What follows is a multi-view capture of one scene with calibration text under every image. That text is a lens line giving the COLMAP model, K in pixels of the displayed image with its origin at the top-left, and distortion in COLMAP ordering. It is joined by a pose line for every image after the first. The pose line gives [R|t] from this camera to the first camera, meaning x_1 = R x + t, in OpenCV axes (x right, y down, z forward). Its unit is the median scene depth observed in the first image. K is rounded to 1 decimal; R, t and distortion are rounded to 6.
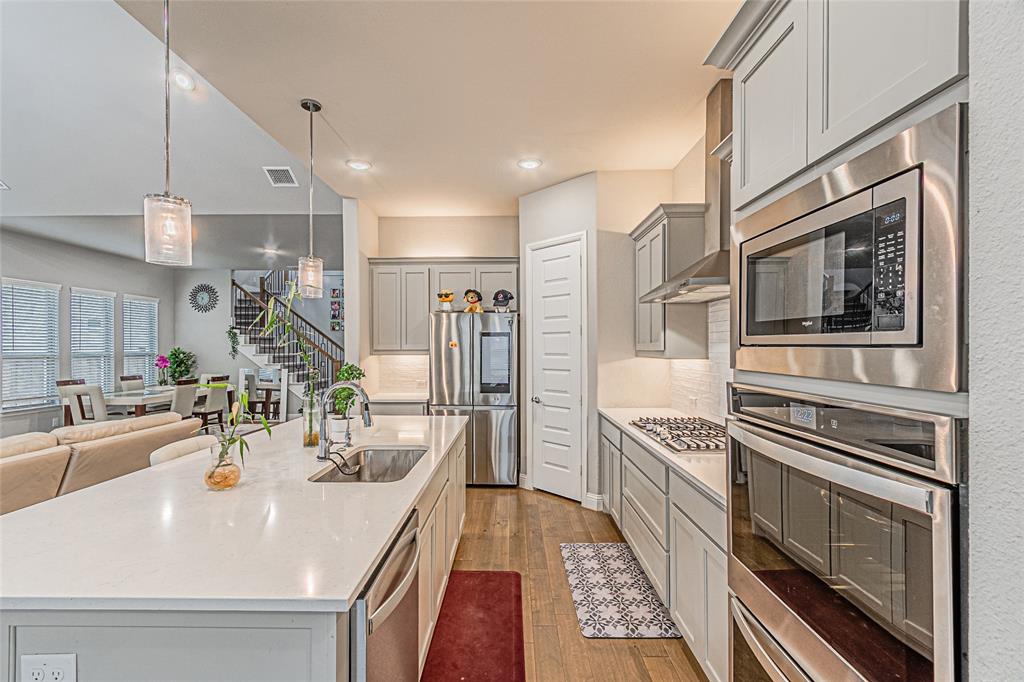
lens RADIAL K [[452.3, 0, 510.9], [0, 452.3, 353.4], [0, 0, 1]] dist [0.007833, -0.001716]
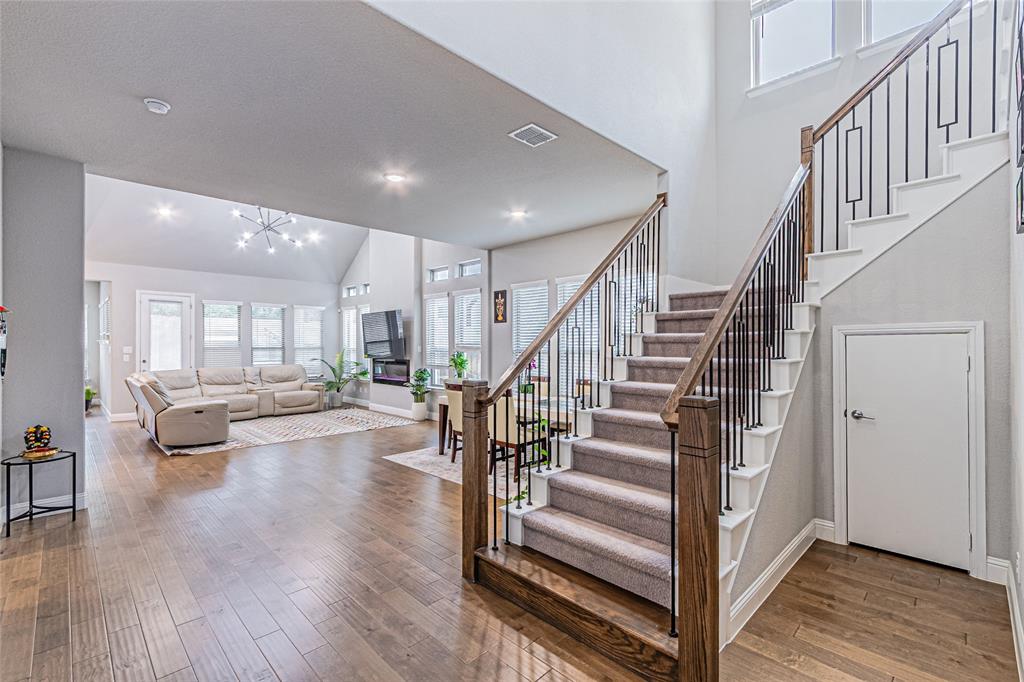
lens RADIAL K [[452.3, 0, 488.5], [0, 452.3, 340.8], [0, 0, 1]] dist [0.007833, -0.001716]
pose [[-0.719839, -0.005901, -0.694116, -0.166842], [-0.007565, 0.999971, -0.000656, -0.011727], [0.694100, 0.004779, -0.719863, 1.215776]]
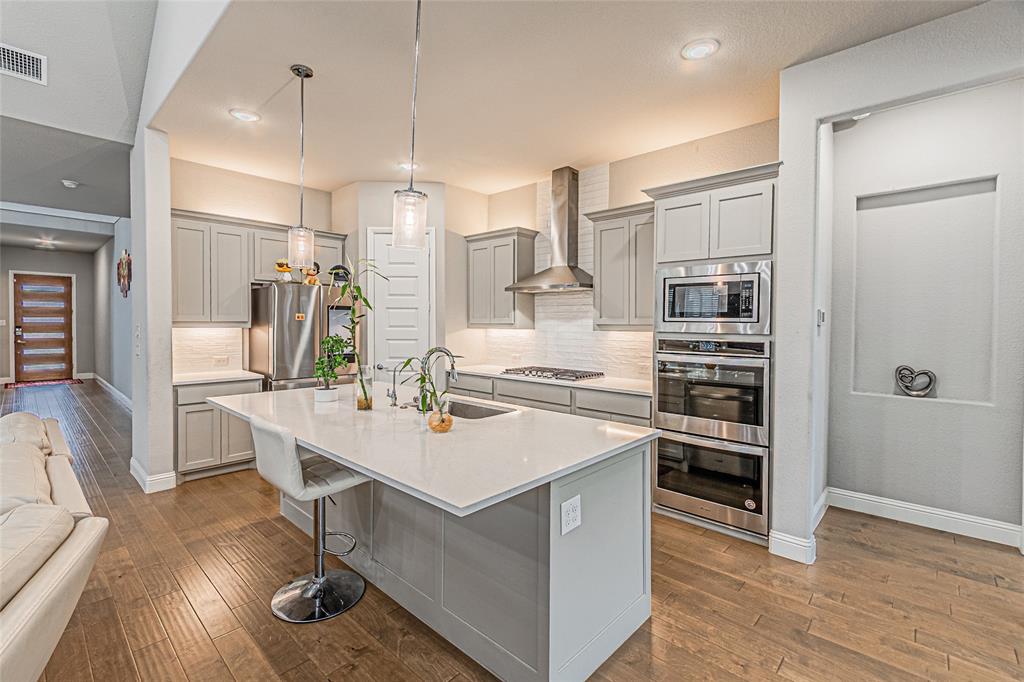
lens RADIAL K [[452.3, 0, 509.1], [0, 452.3, 326.8], [0, 0, 1]] dist [0.007833, -0.001716]
pose [[0.667891, -0.001117, 0.744258, -0.286827], [0.001332, 0.999999, 0.000306, 0.001512], [-0.744257, 0.000787, 0.667892, 0.003576]]
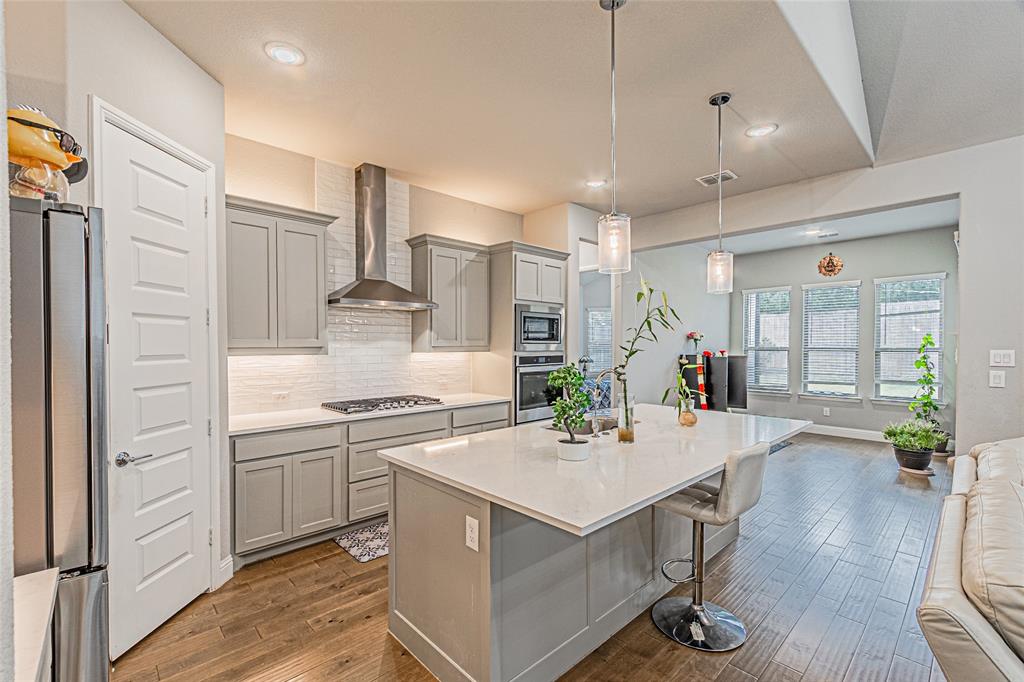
lens RADIAL K [[452.3, 0, 511.9], [0, 452.3, 345.7], [0, 0, 1]] dist [0.007833, -0.001716]
pose [[-0.704886, -0.001641, 0.709319, -0.274113], [0.010630, 0.999861, 0.012877, -0.006399], [-0.709241, 0.016617, -0.704770, 0.528180]]
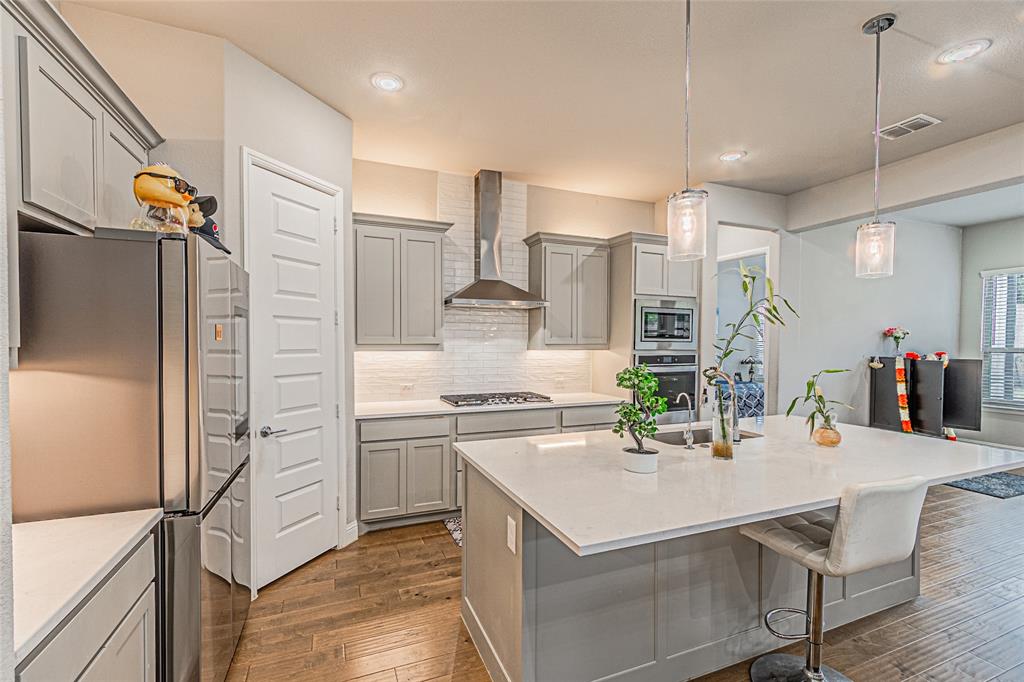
lens RADIAL K [[452.3, 0, 505.1], [0, 452.3, 346.3], [0, 0, 1]] dist [0.007833, -0.001716]
pose [[-0.396985, -0.010614, 0.917764, -0.298110], [0.008023, 0.999855, 0.015034, -0.005661], [-0.917790, 0.013331, -0.396842, 0.480191]]
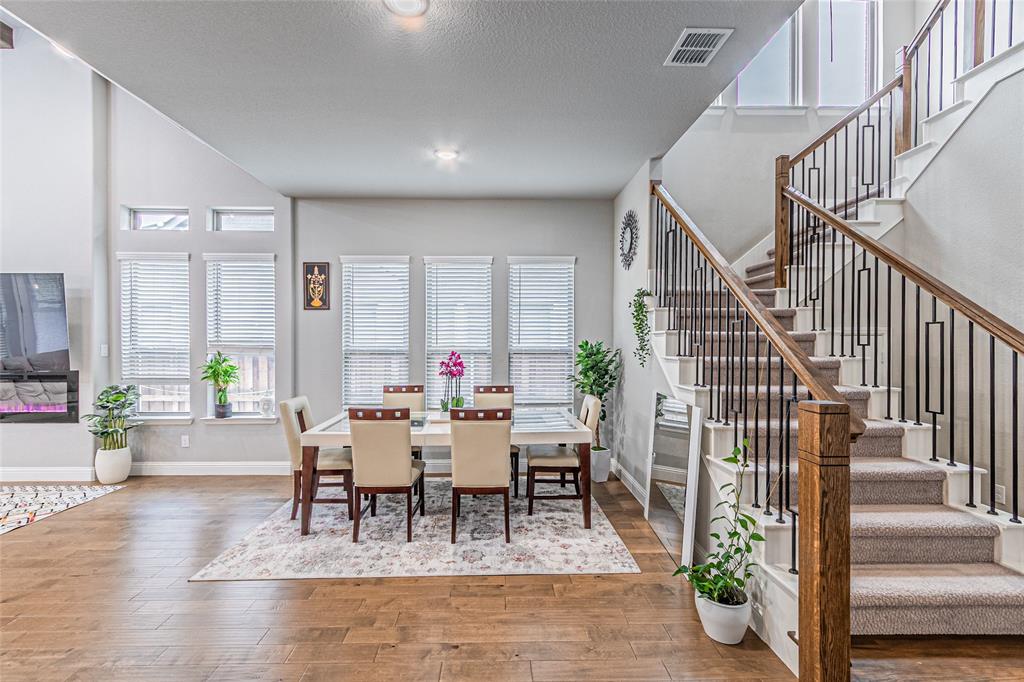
lens RADIAL K [[452.3, 0, 505.3], [0, 452.3, 345.4], [0, 0, 1]] dist [0.007833, -0.001716]
pose [[0.031217, 0.006670, -0.999490, -0.191243], [-0.012655, 0.999900, 0.006278, -0.008372], [0.999433, 0.012452, 0.031299, 0.852371]]
